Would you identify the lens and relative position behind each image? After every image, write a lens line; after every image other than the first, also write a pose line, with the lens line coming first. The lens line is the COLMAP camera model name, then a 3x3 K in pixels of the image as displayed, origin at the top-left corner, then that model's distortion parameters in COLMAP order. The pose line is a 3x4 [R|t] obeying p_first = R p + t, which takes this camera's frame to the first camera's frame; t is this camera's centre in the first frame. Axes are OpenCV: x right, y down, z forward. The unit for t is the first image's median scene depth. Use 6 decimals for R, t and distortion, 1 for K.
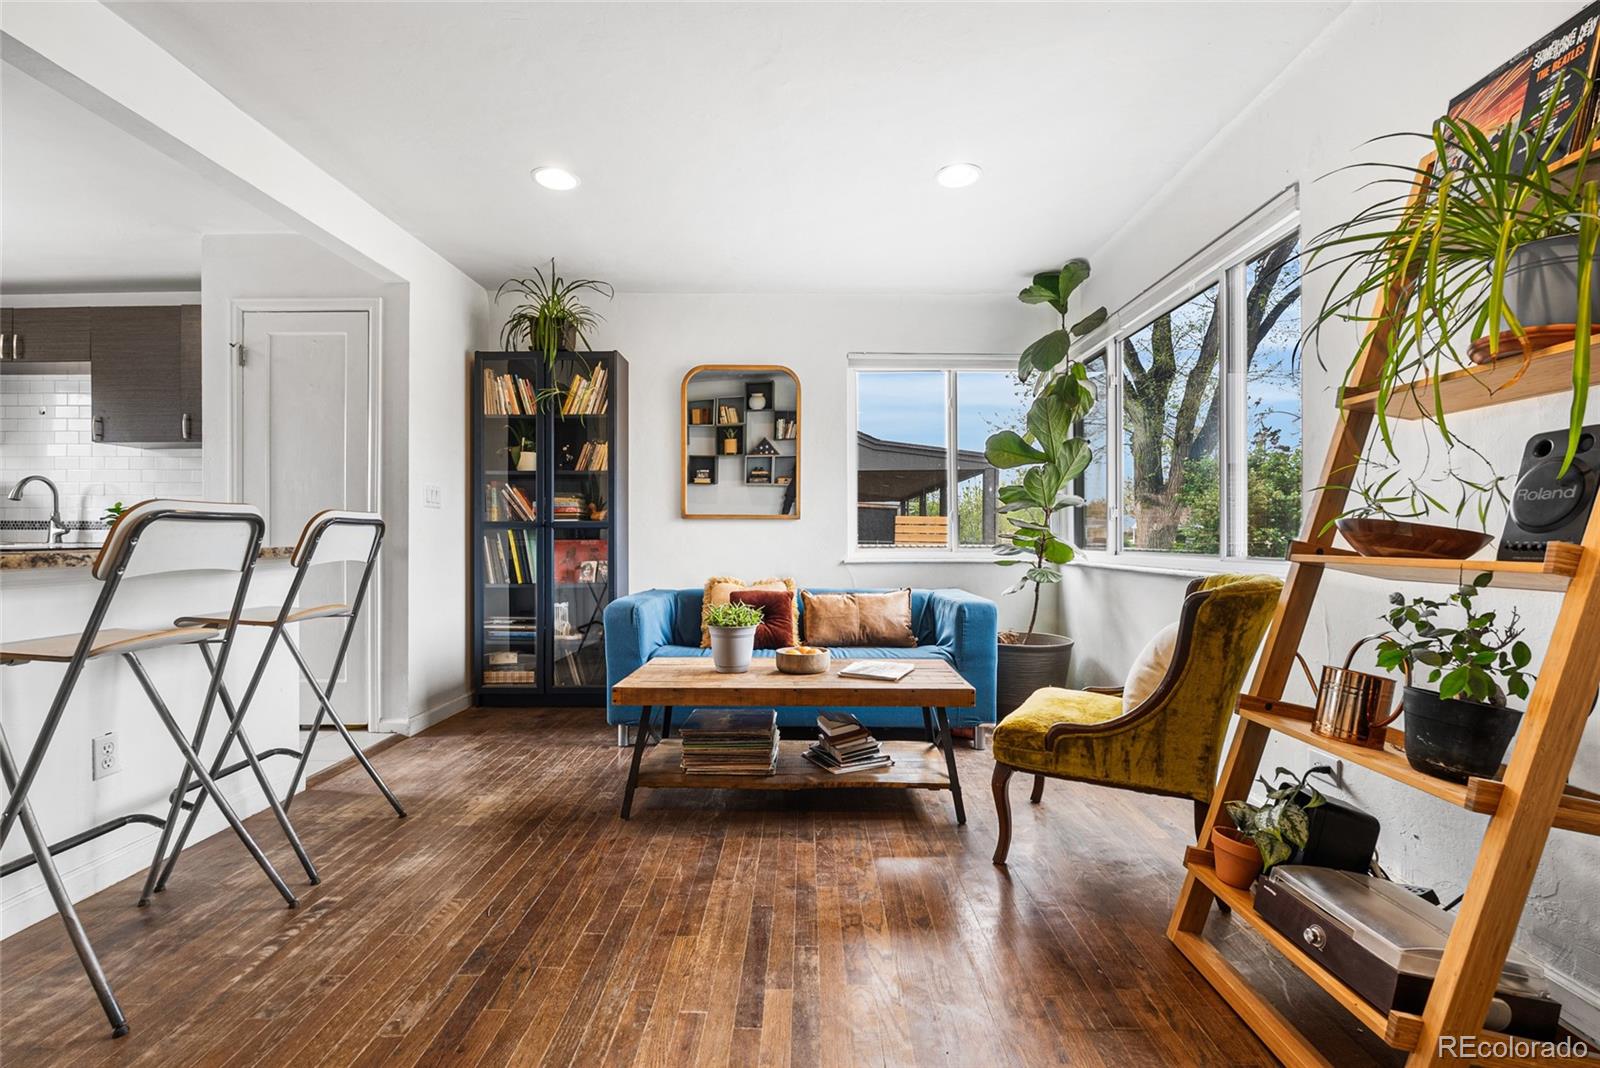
lens RADIAL K [[706.6, 0, 800.0], [0, 706.6, 534.0], [0, 0, 1]] dist [-0.005009, -0.000097]
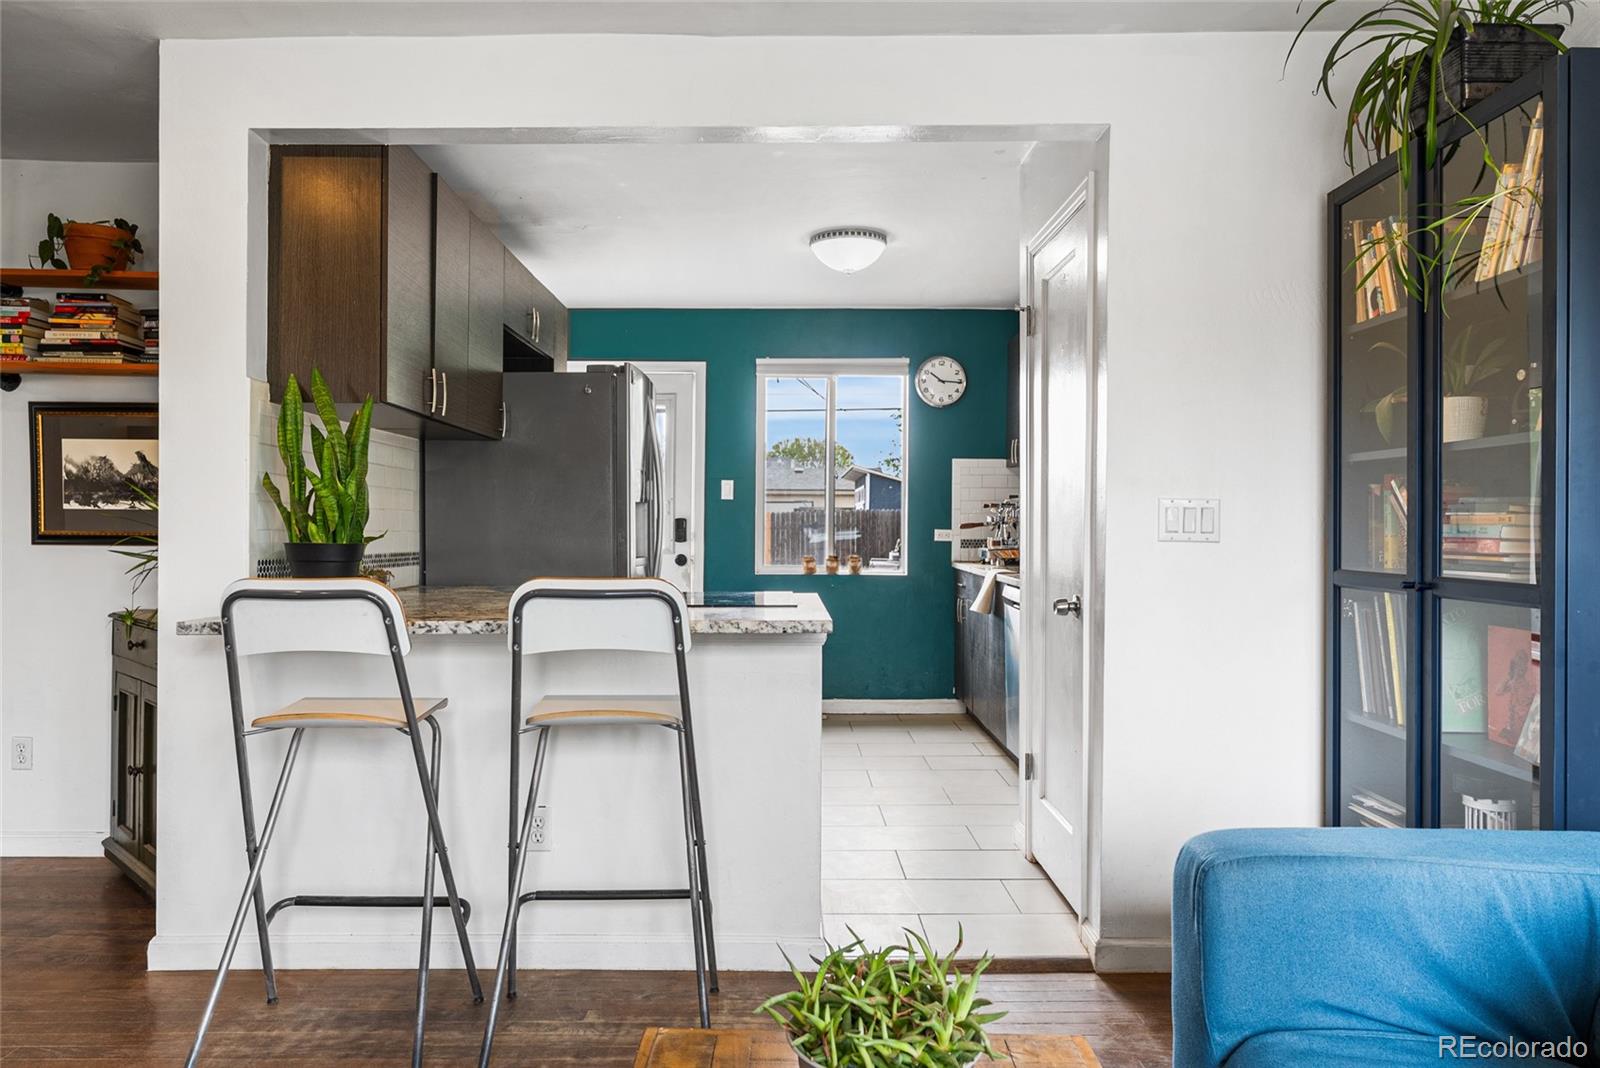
lens RADIAL K [[1058.7, 0, 799.9], [0, 1058.7, 526.6], [0, 0, 1]] dist [0.003132, -0.000519]
pose [[0.011430, 0.004276, -0.999926, 0.212665], [-0.000543, 0.999991, 0.004270, -0.047152], [0.999935, 0.000494, 0.011433, 0.649438]]
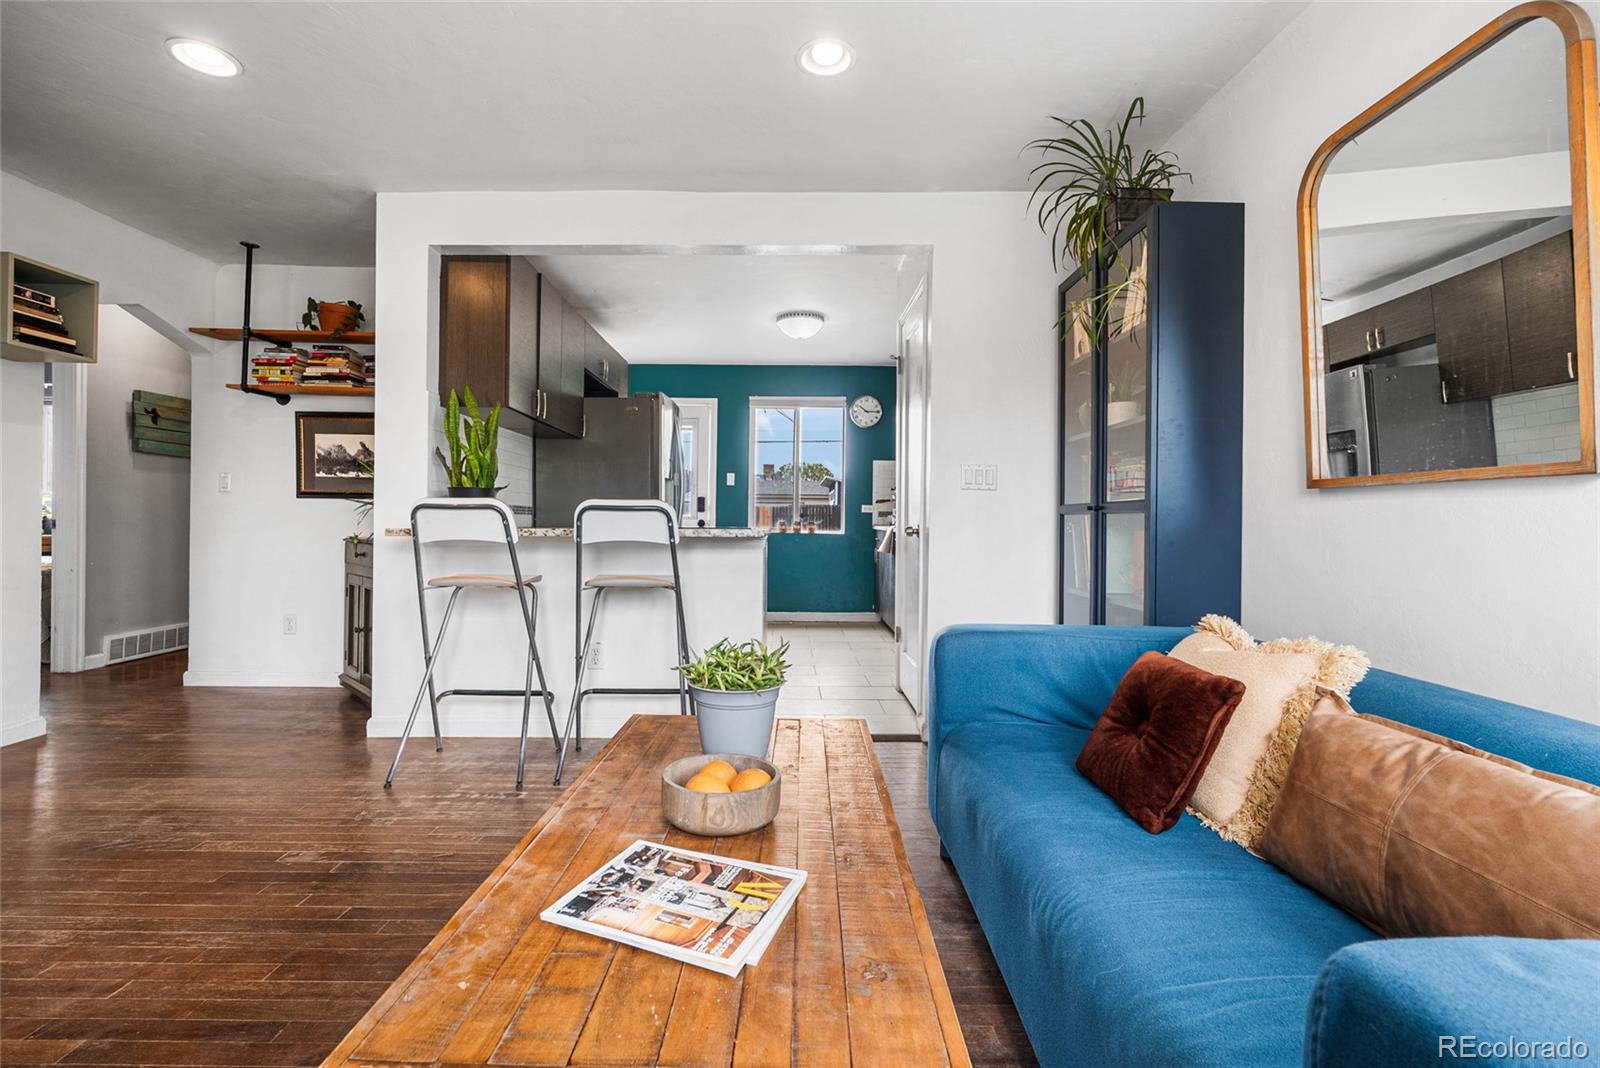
lens RADIAL K [[712.0, 0, 802.1], [0, 712.0, 523.6], [0, 0, 1]] dist [-0.001517, 0.000003]
pose [[0.013792, 0.003928, -0.999897, 0.314656], [-0.005586, 0.999977, 0.003851, 0.001179], [0.999889, 0.005533, 0.013813, 0.704054]]
